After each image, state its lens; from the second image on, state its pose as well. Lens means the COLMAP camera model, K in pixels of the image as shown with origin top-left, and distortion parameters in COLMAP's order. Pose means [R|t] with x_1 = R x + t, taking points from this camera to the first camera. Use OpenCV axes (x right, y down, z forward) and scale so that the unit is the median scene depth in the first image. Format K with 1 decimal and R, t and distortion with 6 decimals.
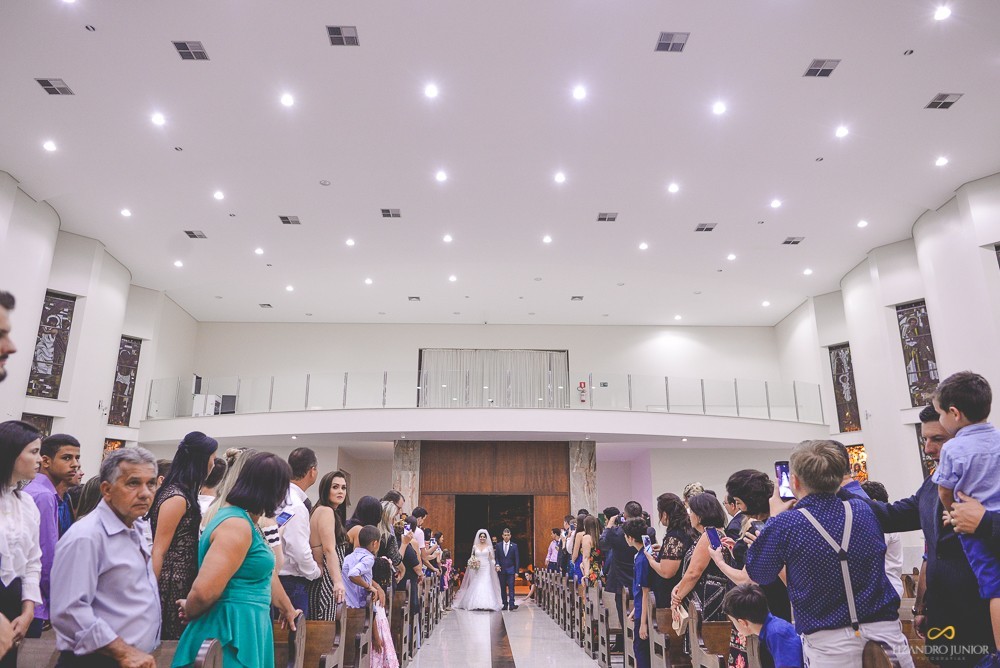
lens RADIAL K [[699.1, 0, 499.5], [0, 699.1, 332.0], [0, 0, 1]] dist [0.052870, 0.000454]
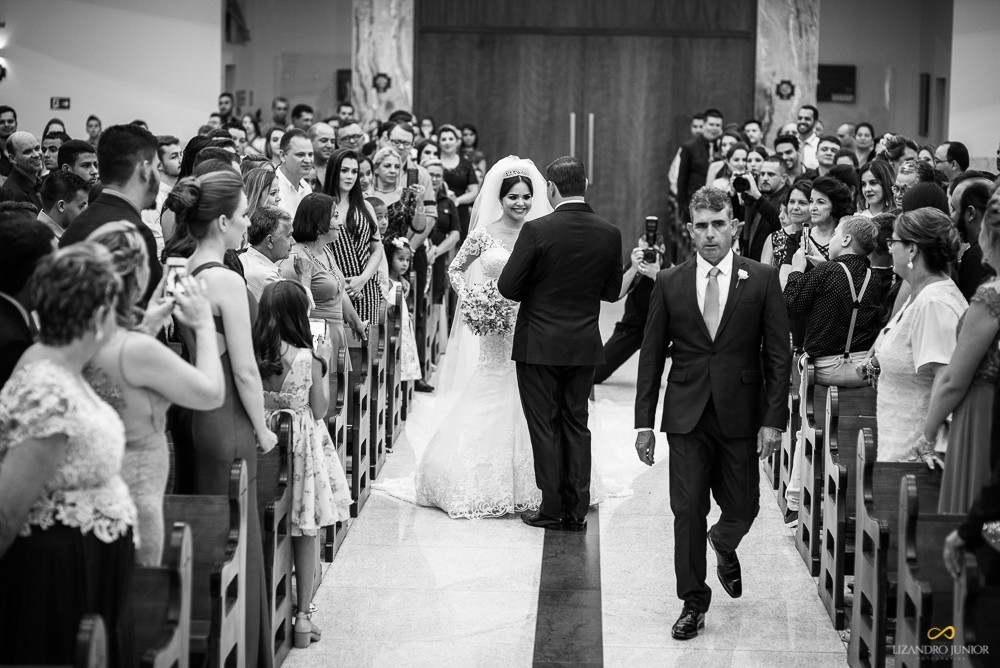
lens RADIAL K [[2550.1, 0, 500.2], [0, 2550.1, 334.1], [0, 0, 1]] dist [0.199930, 0.000000]
pose [[0.998168, 0.025342, -0.054934, 0.034037], [-0.000411, 0.910858, 0.412720, -0.265549], [0.060496, -0.411942, 0.909200, -0.556970]]
